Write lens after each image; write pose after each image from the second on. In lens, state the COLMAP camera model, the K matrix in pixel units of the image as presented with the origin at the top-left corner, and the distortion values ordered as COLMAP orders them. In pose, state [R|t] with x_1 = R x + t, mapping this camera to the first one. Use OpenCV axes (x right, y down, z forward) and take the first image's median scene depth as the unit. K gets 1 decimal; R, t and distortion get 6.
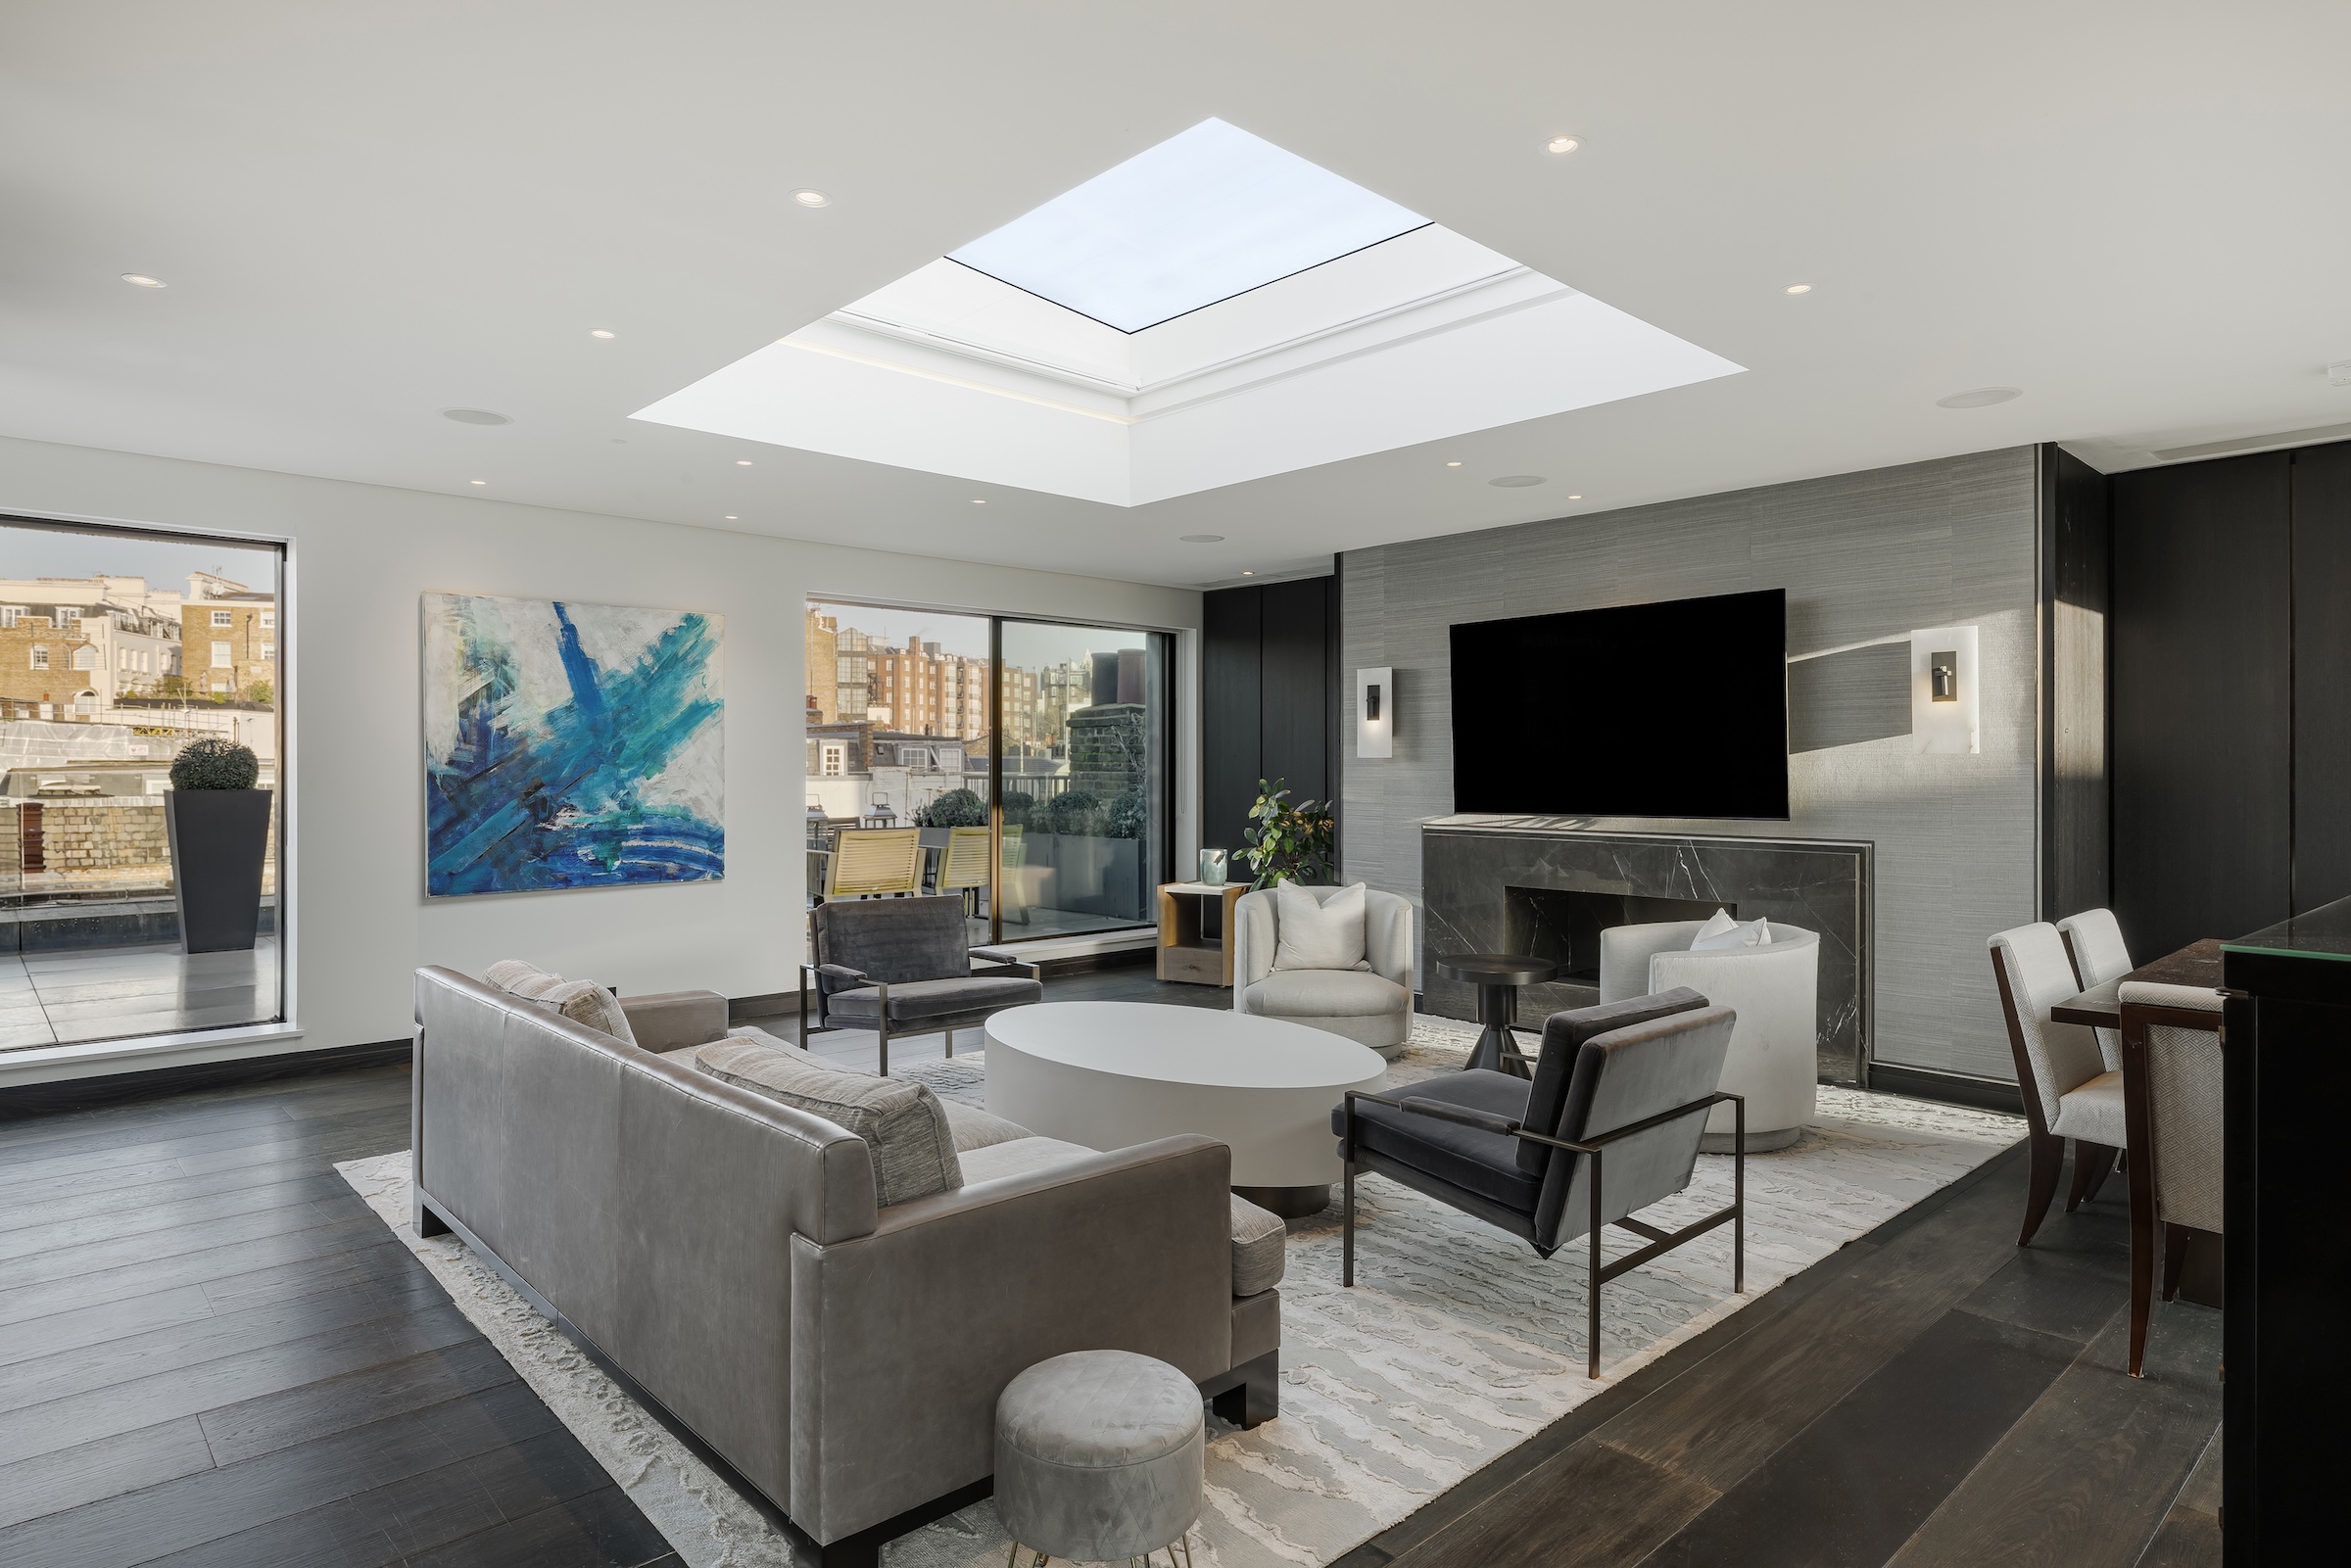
lens RADIAL K [[1312.5, 0, 1166.3], [0, 1312.5, 766.3], [0, 0, 1]] dist [0.005691, -0.000111]
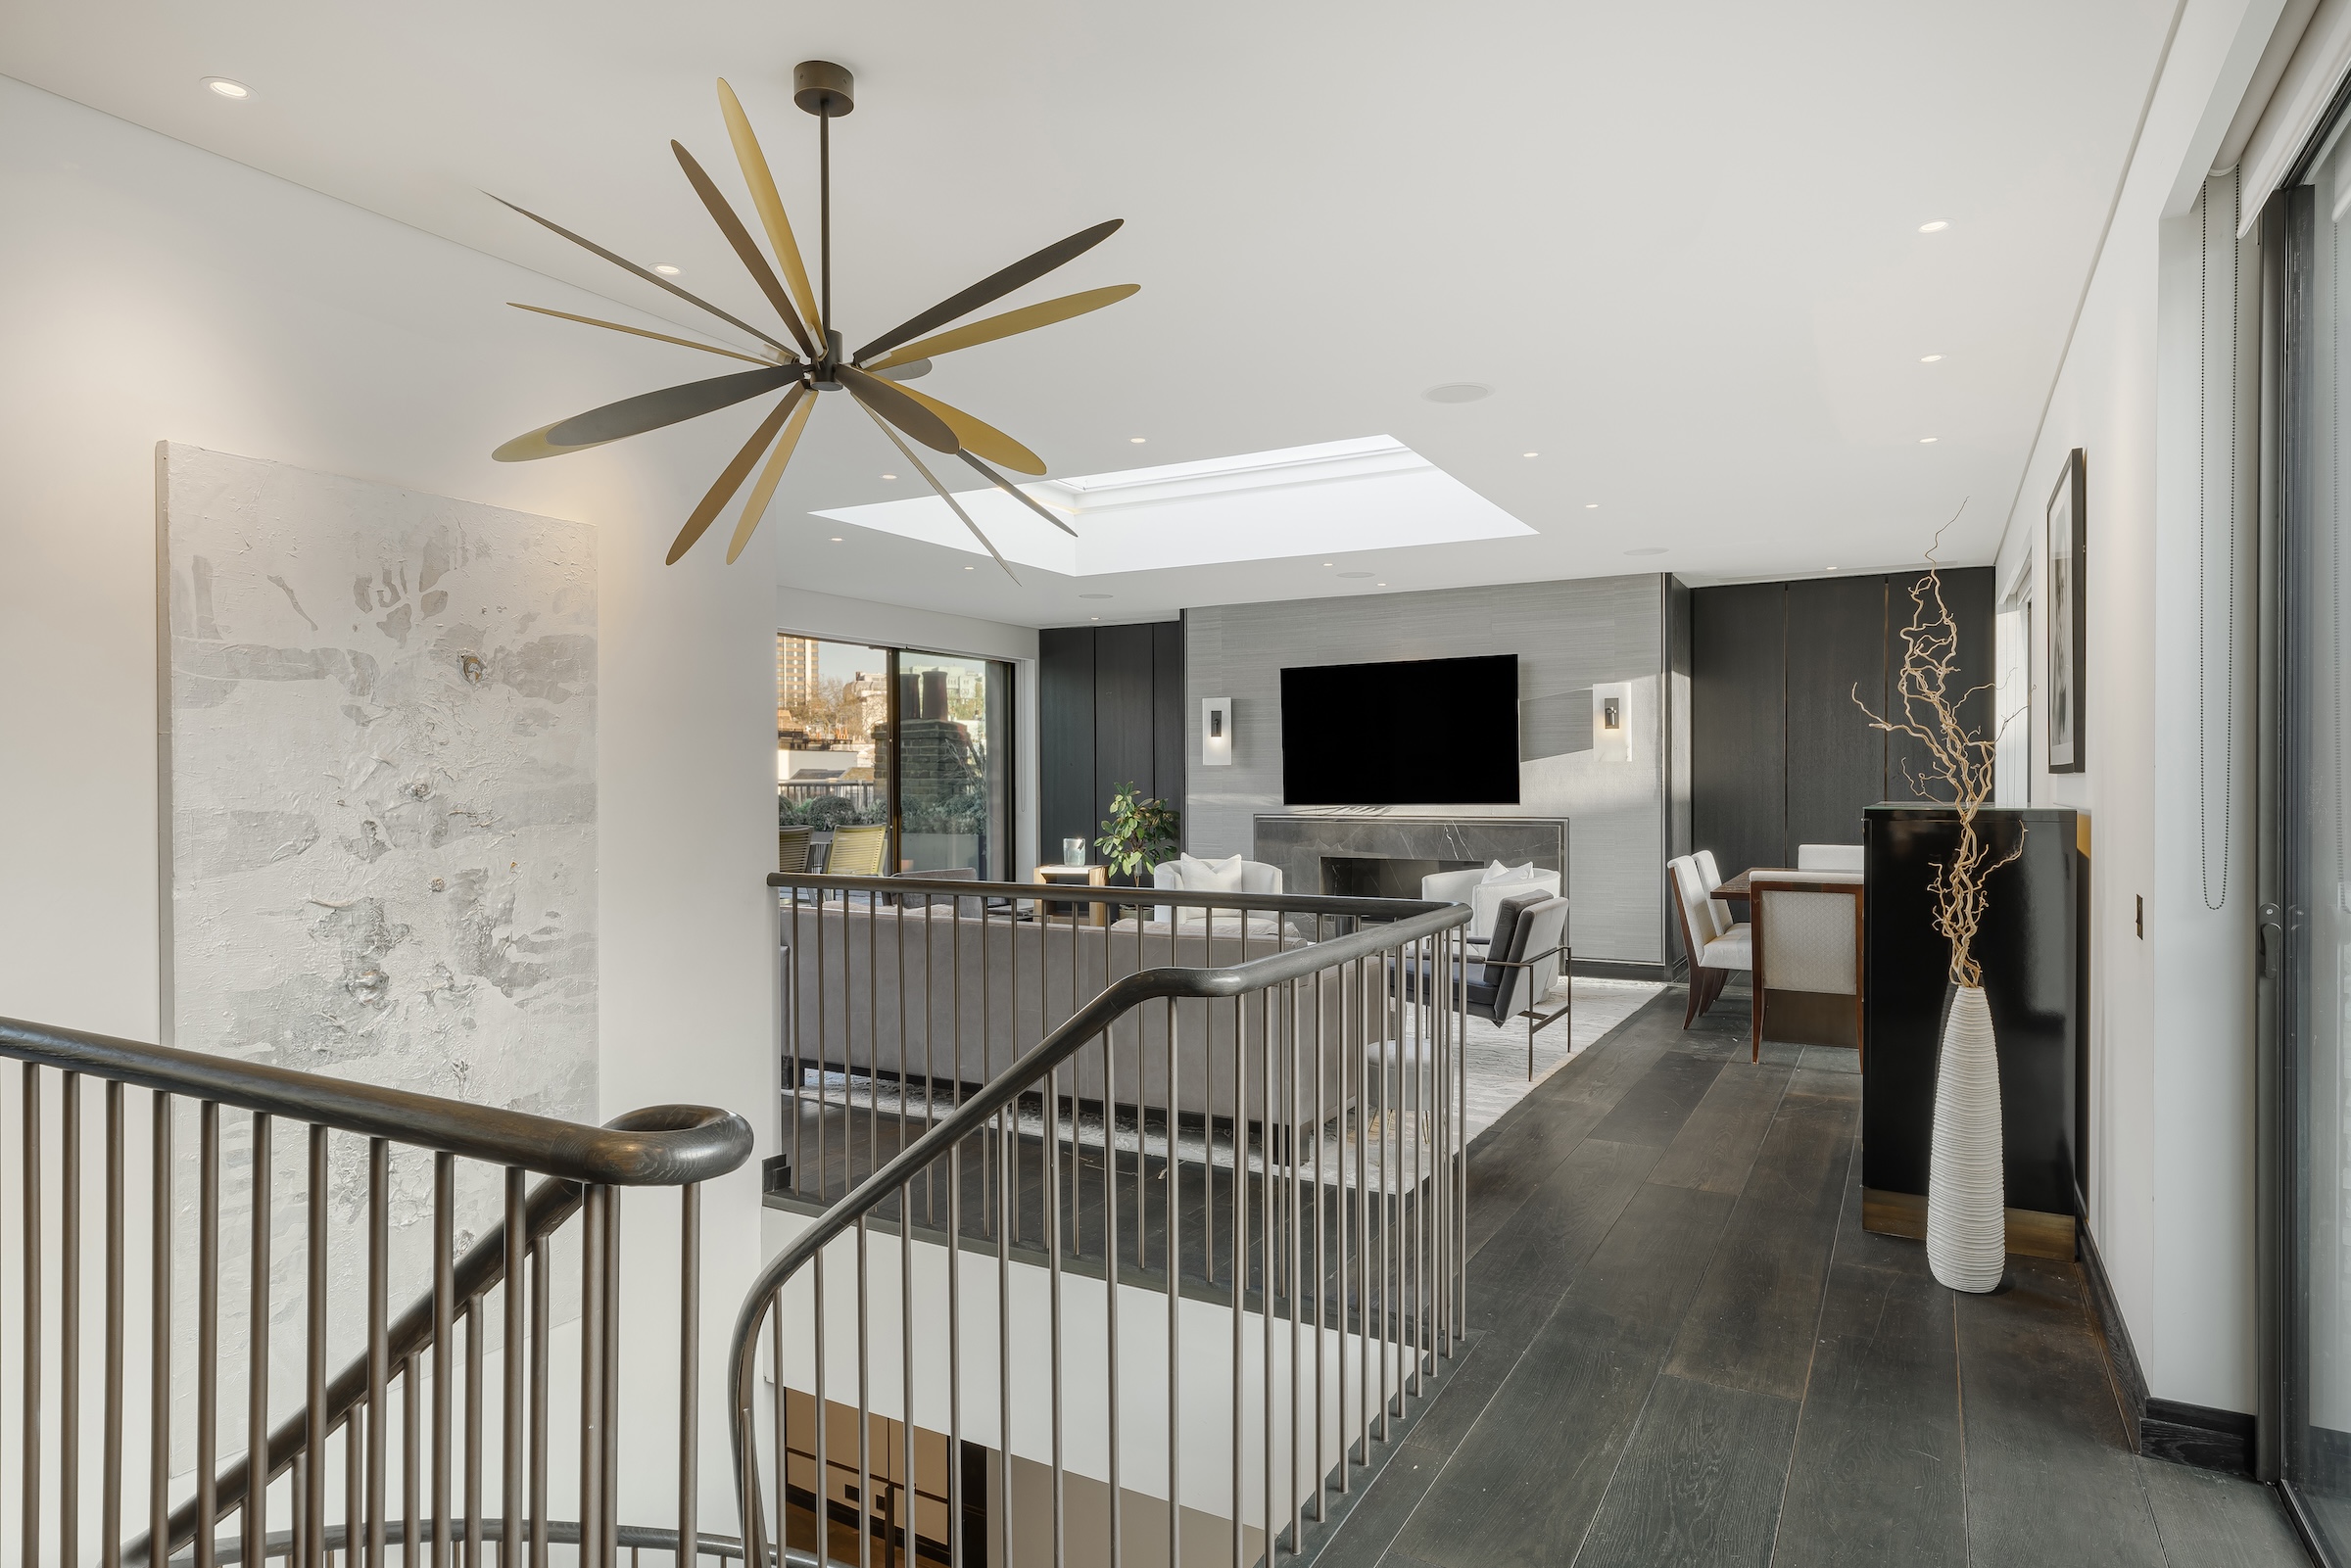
lens RADIAL K [[1312.5, 0, 1188.7], [0, 1312.5, 785.8], [0, 0, 1]] dist [0.005691, -0.000111]
pose [[0.949038, -0.005749, 0.315108, -0.421402], [0.003752, 0.999969, 0.006946, 0.007421], [-0.315139, -0.005410, 0.949030, -0.374882]]
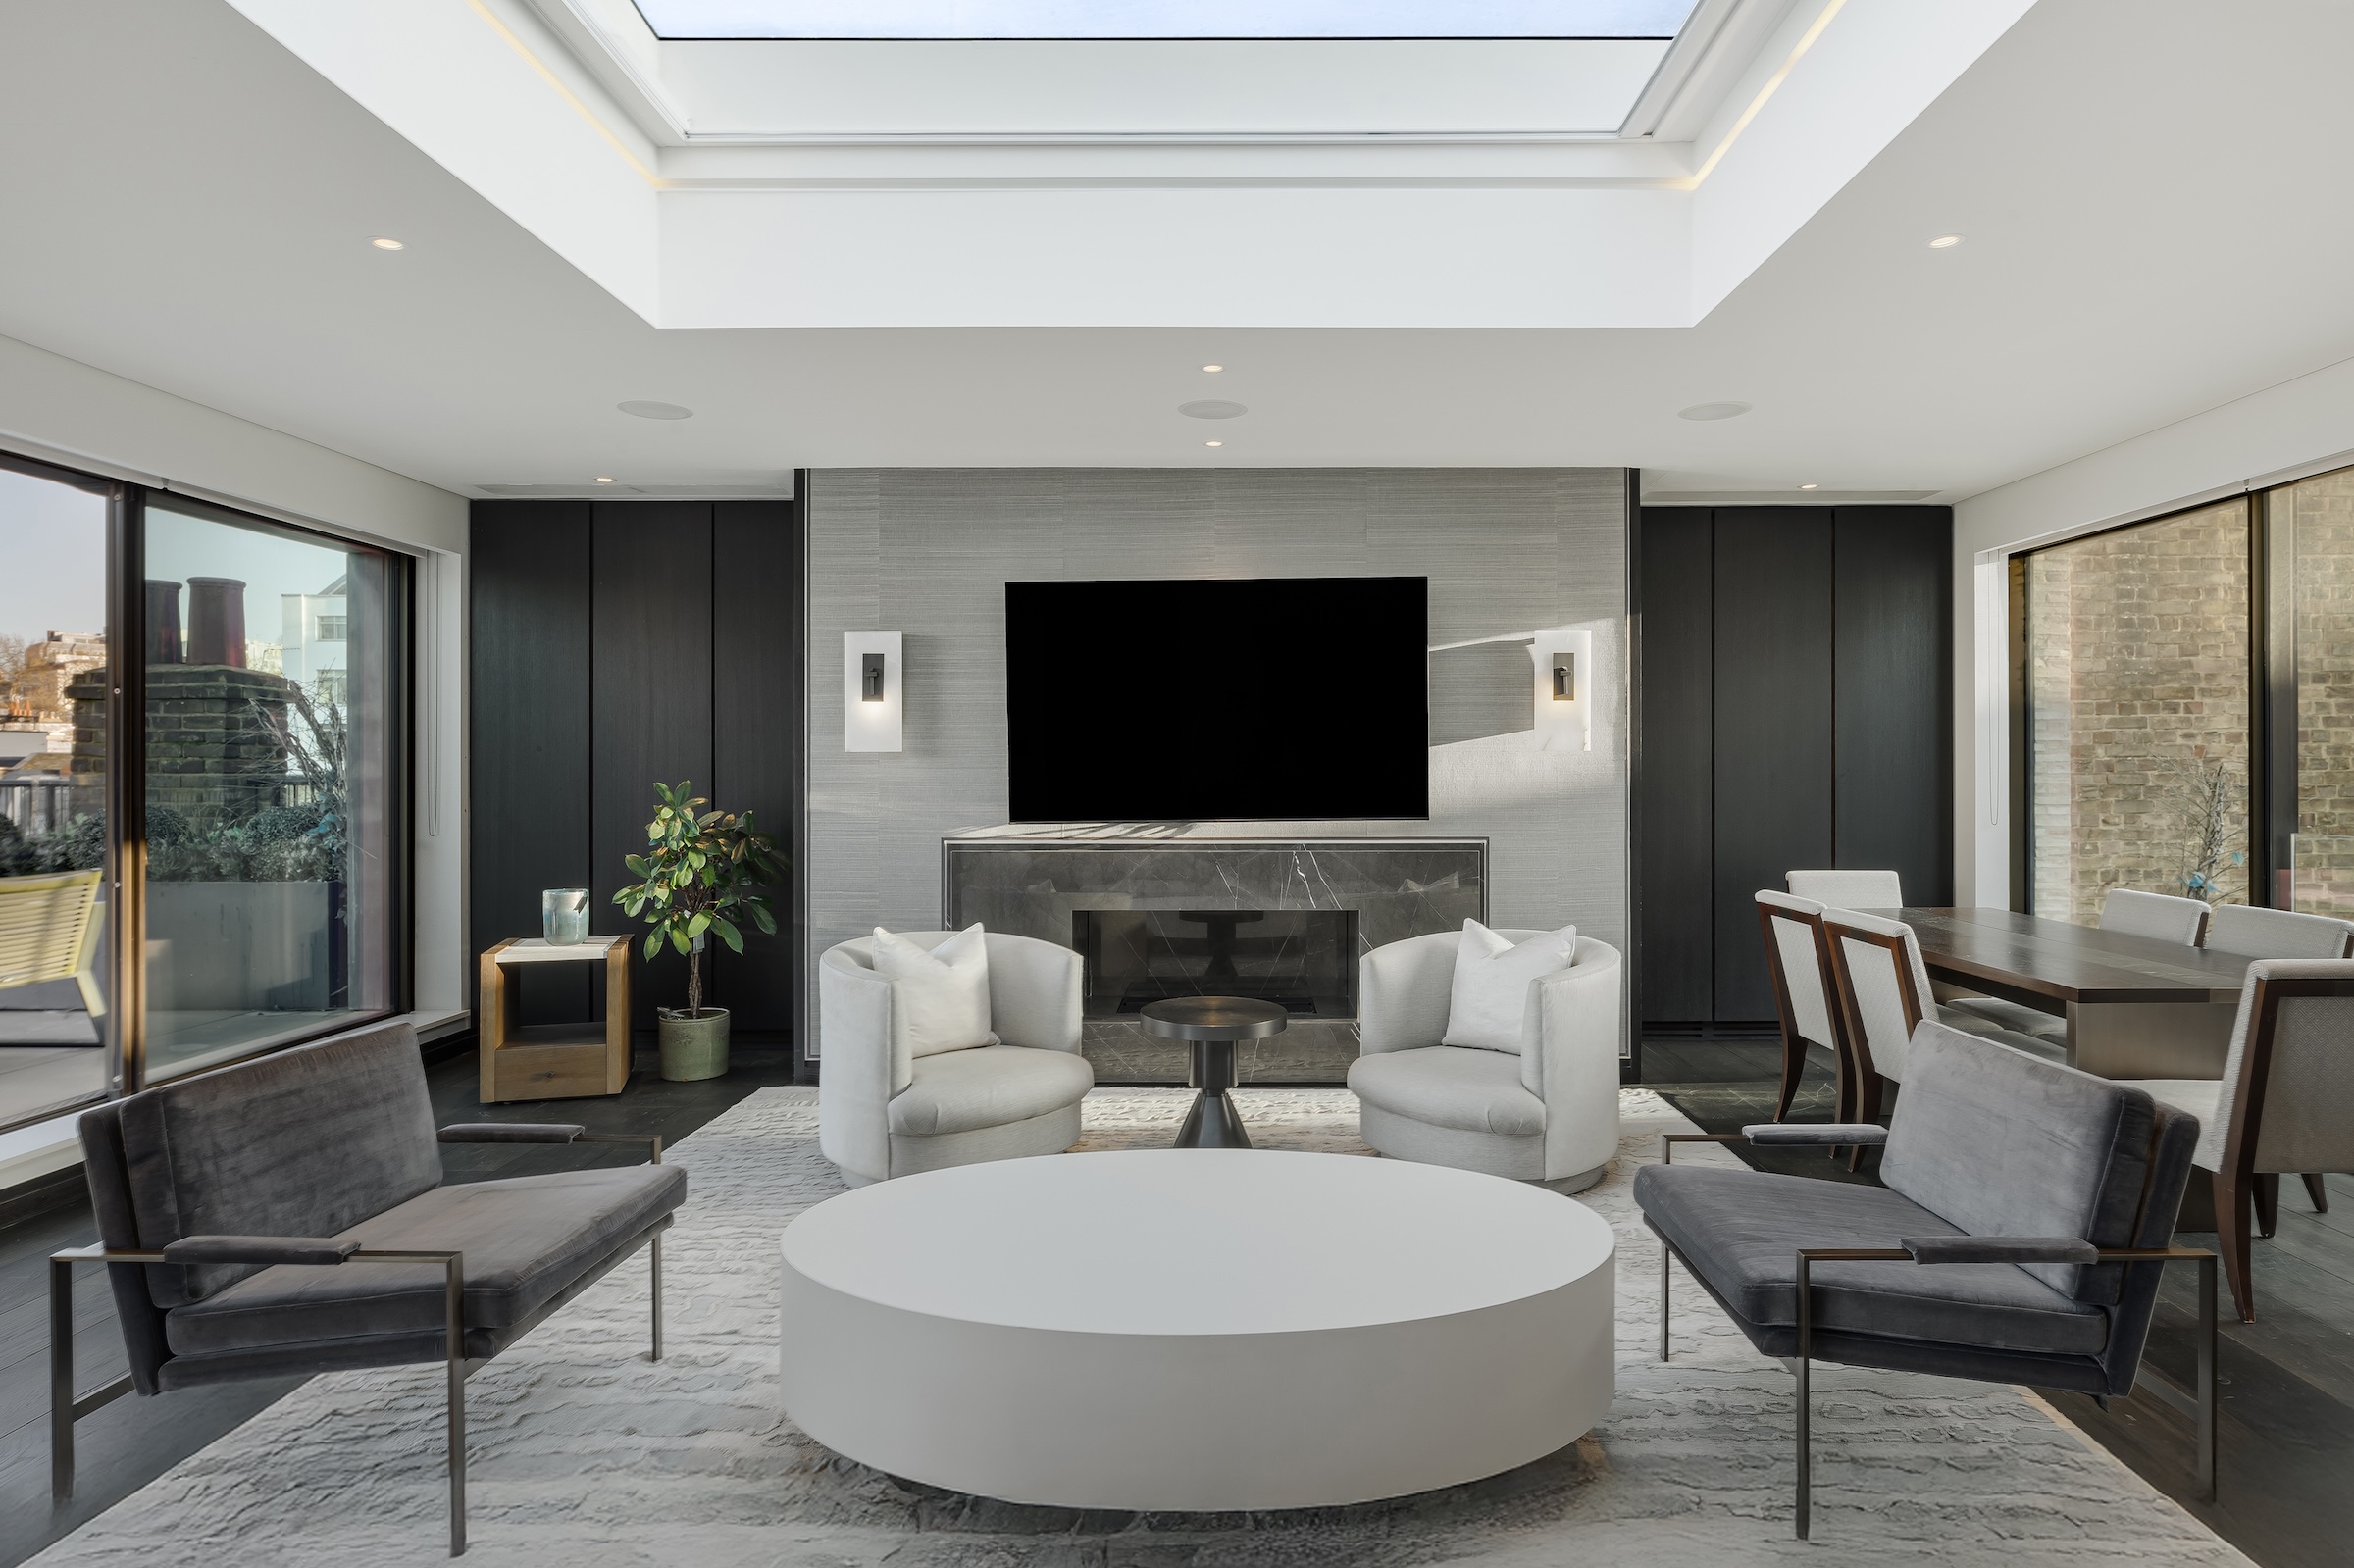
lens RADIAL K [[1298.5, 0, 1250.4], [0, 1298.5, 762.9], [0, 0, 1]] dist [-0.003224, -0.005819]
pose [[0.679471, 0.001174, 0.733701, -0.343536], [0.001235, 0.999995, -0.002744, 0.002906], [-0.733701, 0.002770, 0.679467, 0.501062]]
